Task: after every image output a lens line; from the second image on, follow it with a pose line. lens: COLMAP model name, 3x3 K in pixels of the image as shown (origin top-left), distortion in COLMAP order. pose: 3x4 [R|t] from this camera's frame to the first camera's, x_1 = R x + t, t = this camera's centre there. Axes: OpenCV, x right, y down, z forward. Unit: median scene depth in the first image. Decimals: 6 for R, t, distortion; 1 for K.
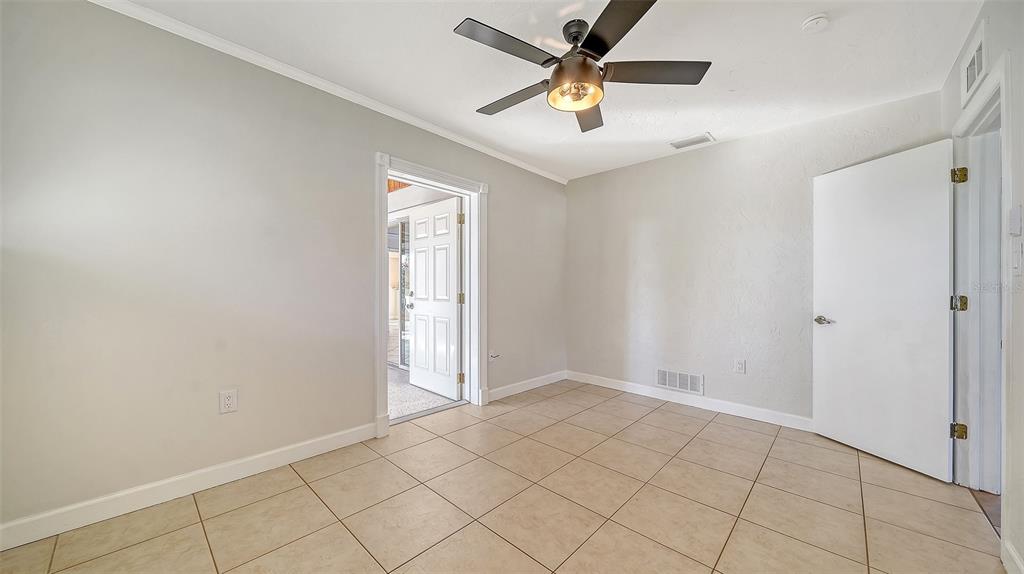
lens RADIAL K [[361.6, 0, 506.6], [0, 361.6, 286.5], [0, 0, 1]] dist [-0.000729, -0.000009]
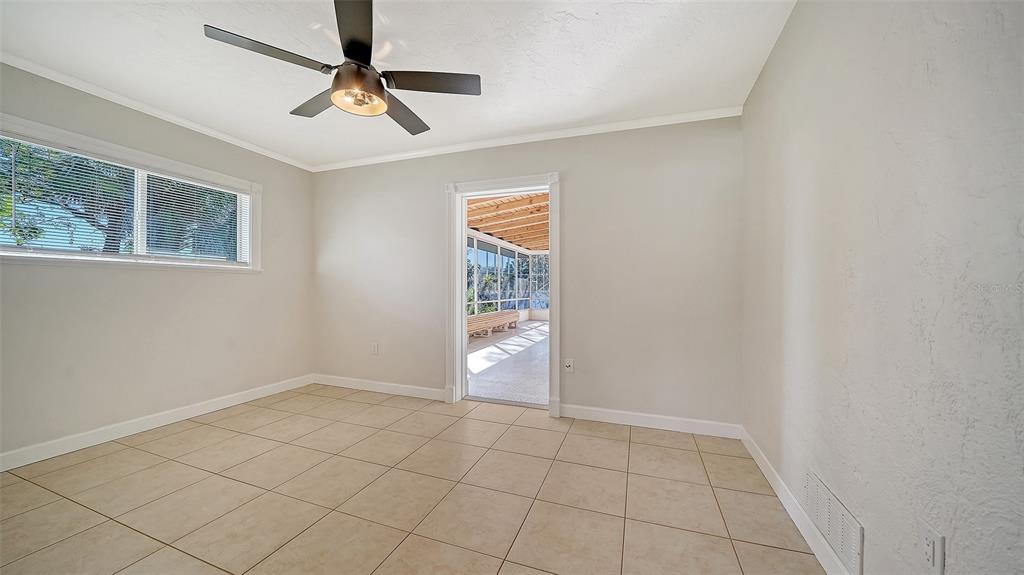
lens RADIAL K [[361.6, 0, 508.0], [0, 361.6, 288.2], [0, 0, 1]] dist [-0.000729, -0.000009]
pose [[0.396102, -0.000533, -0.918207, 0.750258], [0.000533, 1.000000, -0.000351, 0.005685], [0.918207, -0.000351, 0.396102, 0.551029]]
